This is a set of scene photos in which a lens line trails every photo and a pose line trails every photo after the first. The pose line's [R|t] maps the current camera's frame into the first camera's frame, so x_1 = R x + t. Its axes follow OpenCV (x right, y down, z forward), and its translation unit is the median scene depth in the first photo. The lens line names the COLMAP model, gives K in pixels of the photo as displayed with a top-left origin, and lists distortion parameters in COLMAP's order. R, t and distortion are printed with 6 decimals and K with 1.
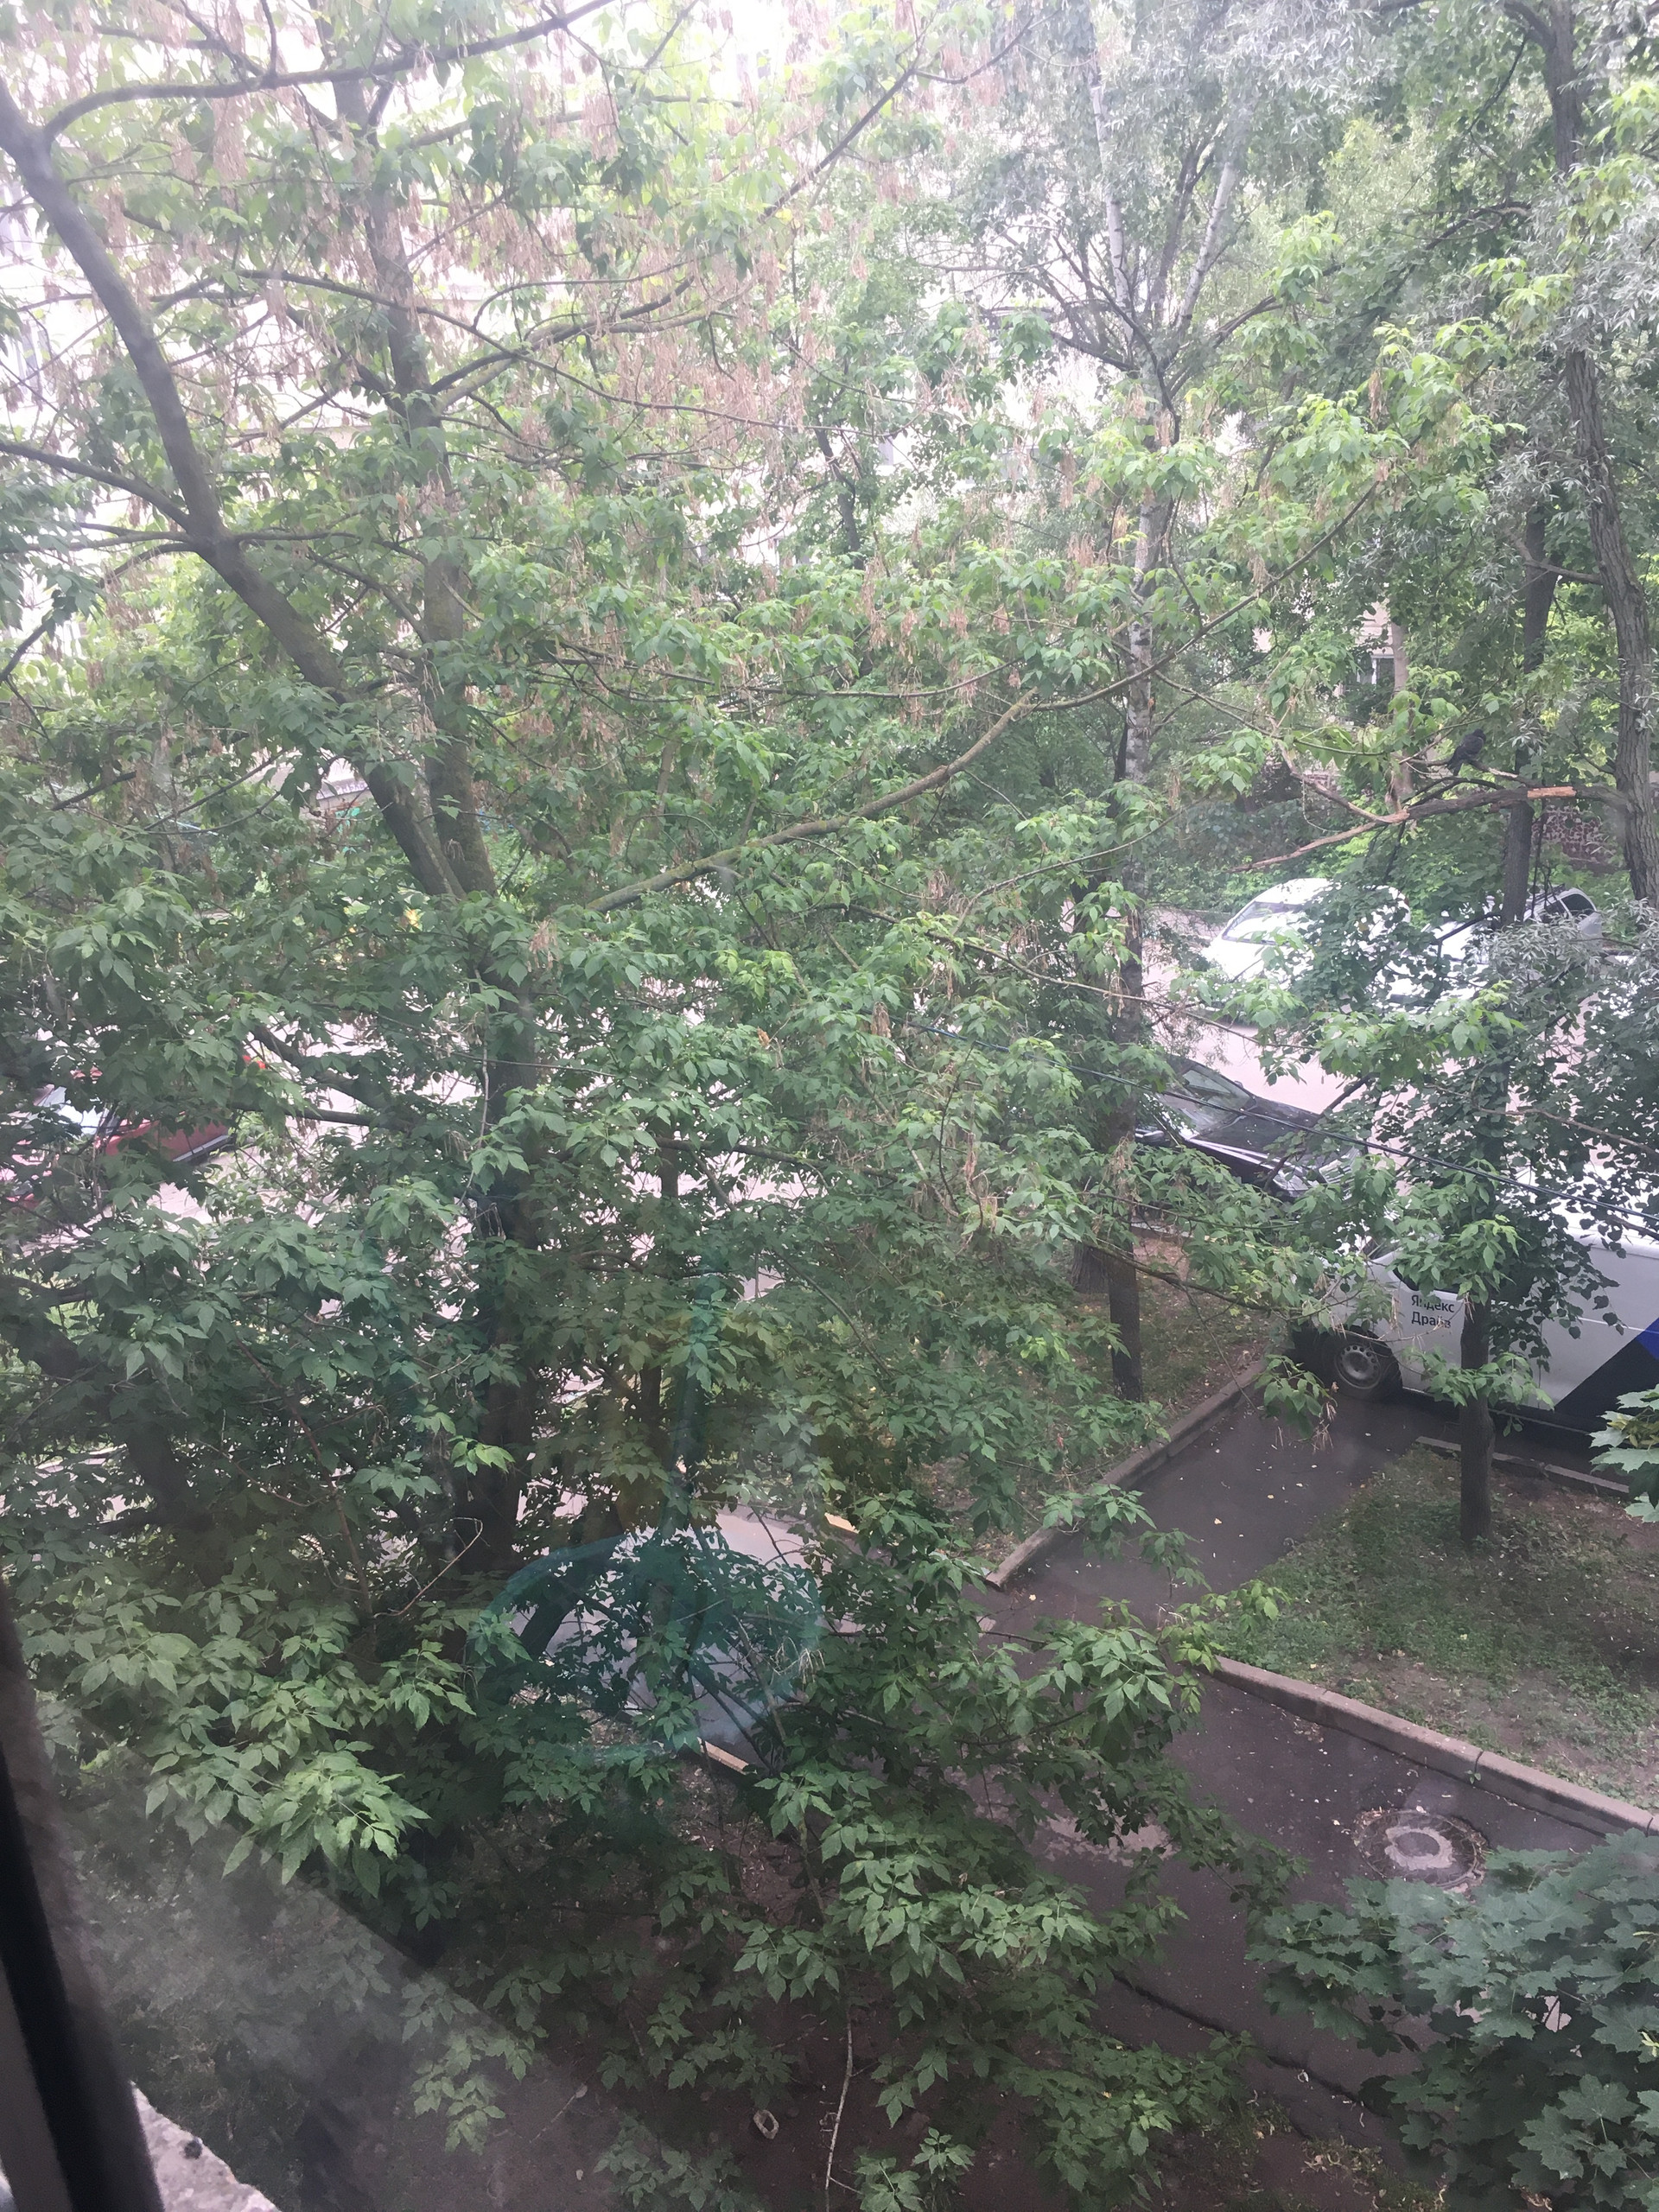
lens RADIAL K [[1894.2, 0, 836.4], [0, 1894.2, 1118.4], [0, 0, 1]] dist [0.062080, -0.083145]
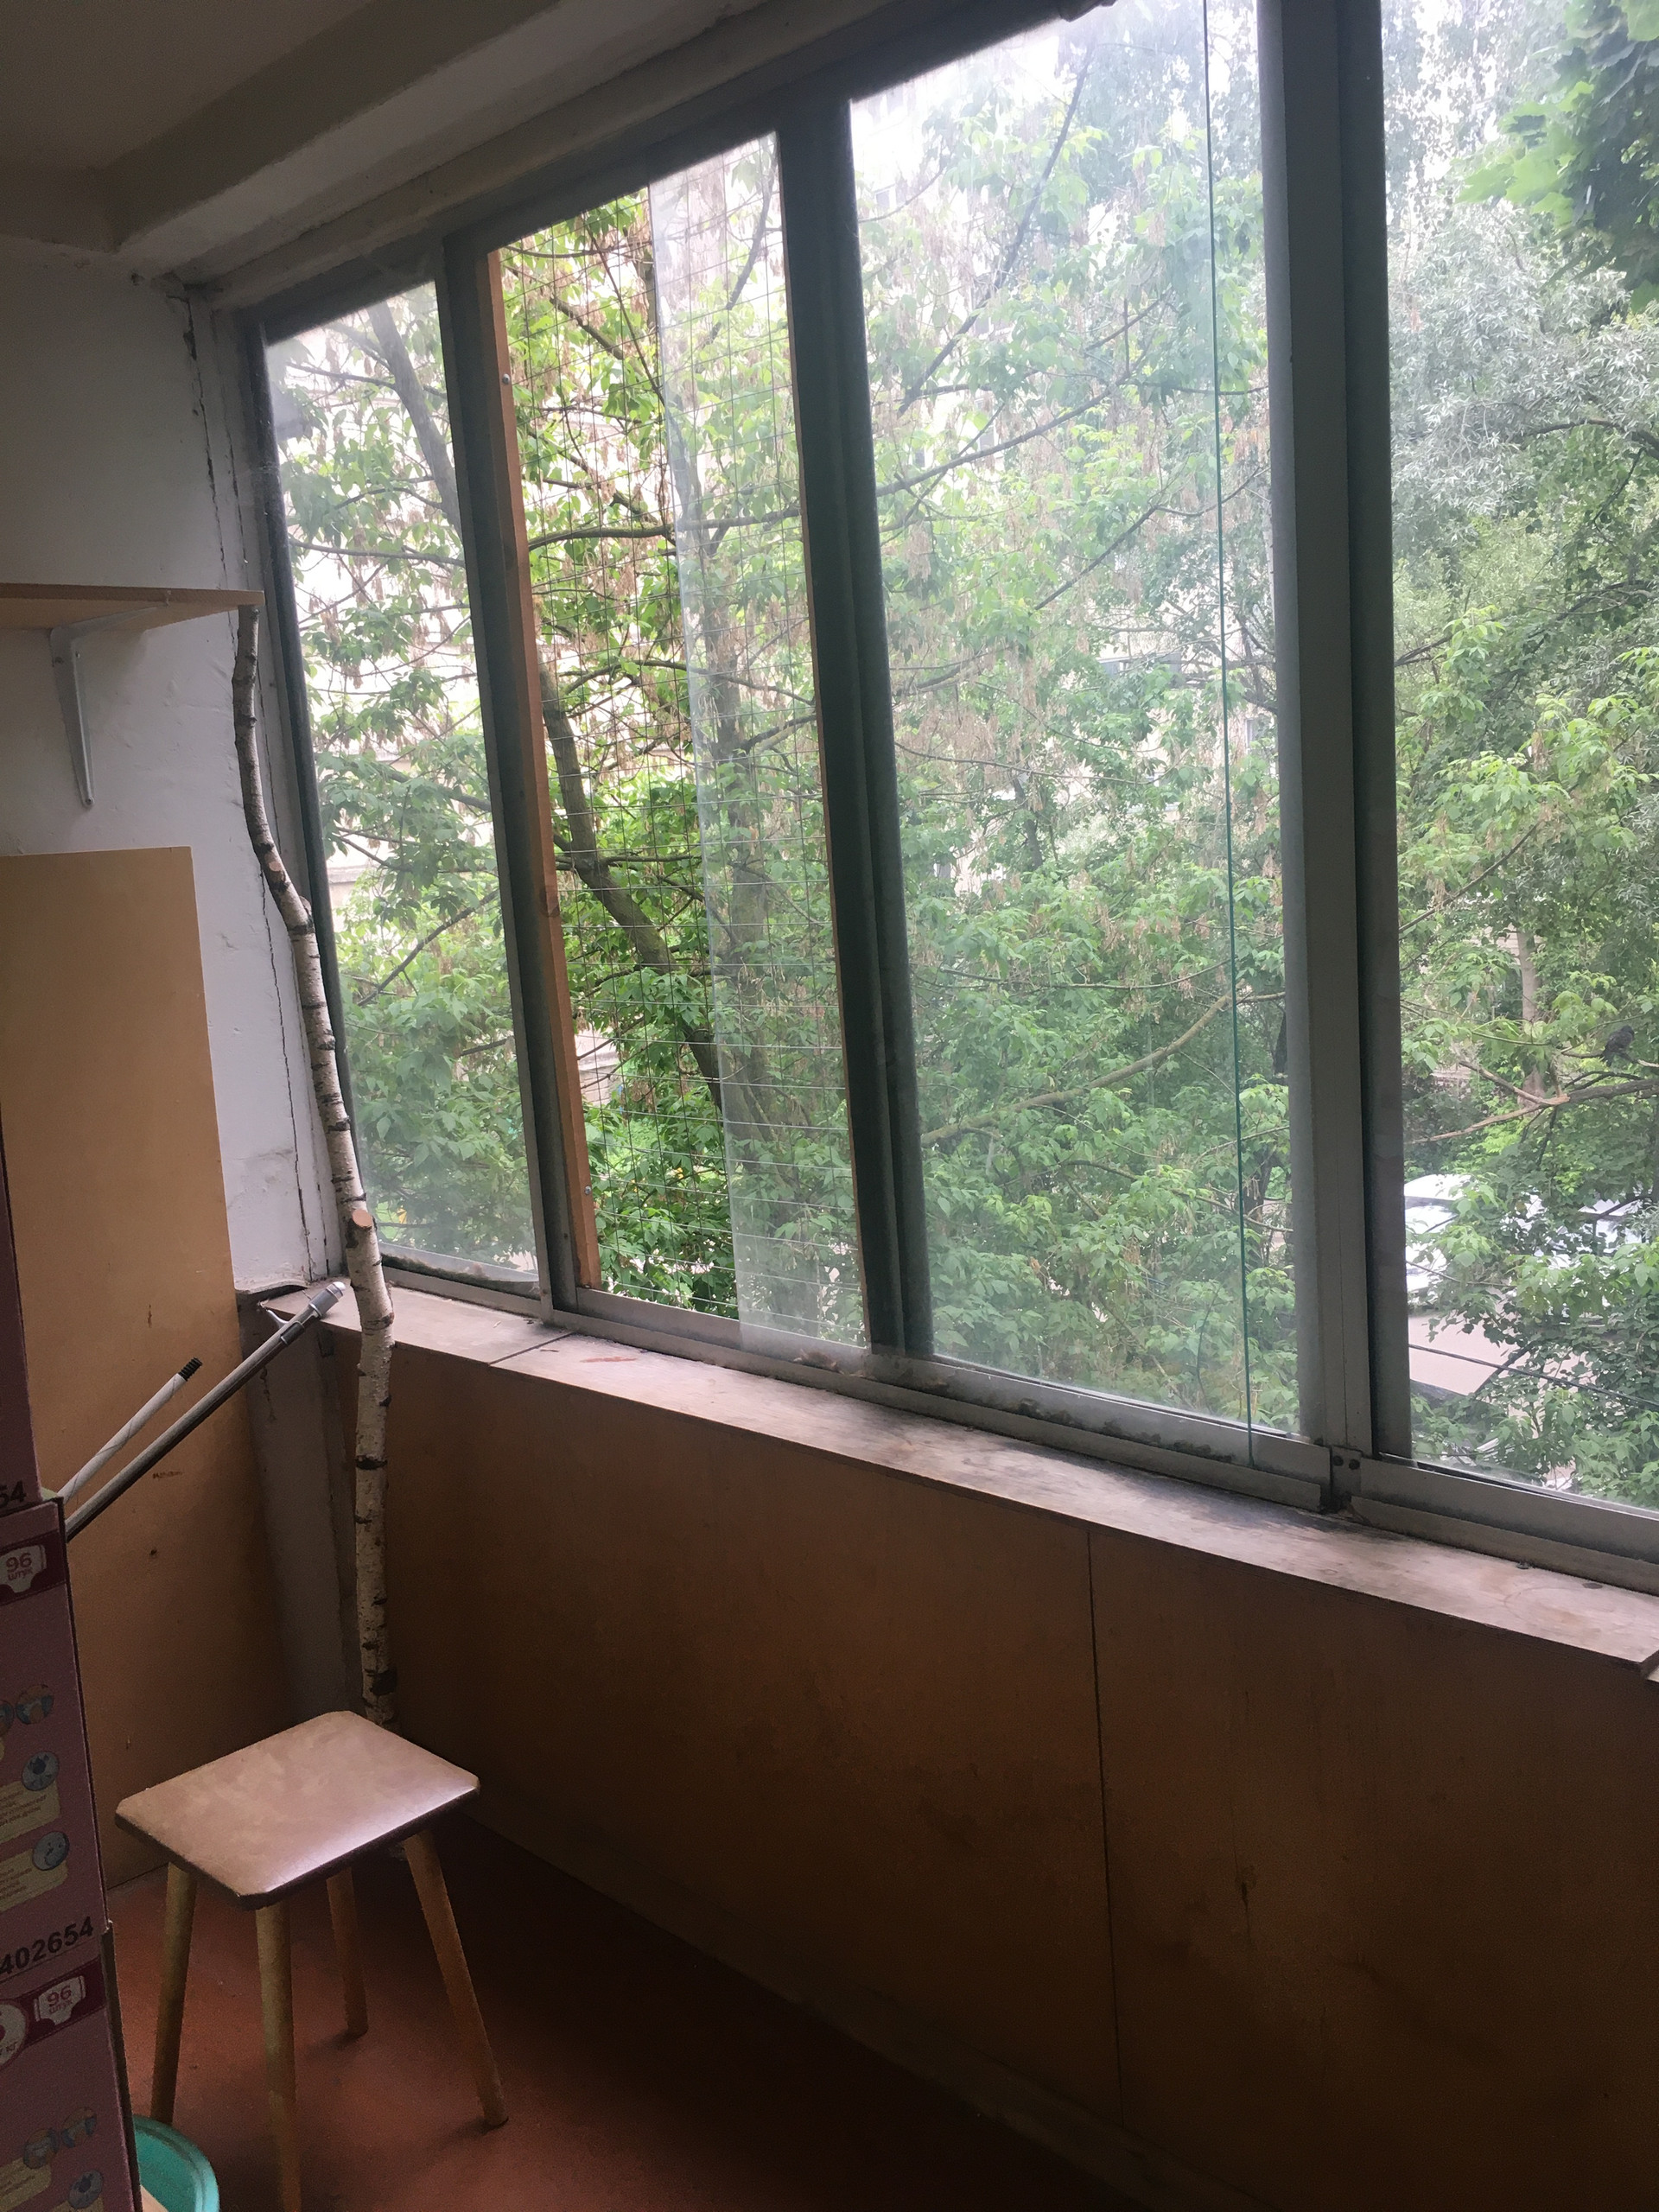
lens RADIAL K [[1894.2, 0, 822.5], [0, 1894.2, 1108.3], [0, 0, 1]] dist [0.062080, -0.083145]
pose [[0.997720, 0.015524, -0.065674, -0.072106], [-0.025859, 0.986846, -0.159579, 0.040802], [0.062333, 0.160913, 0.984998, -0.150549]]
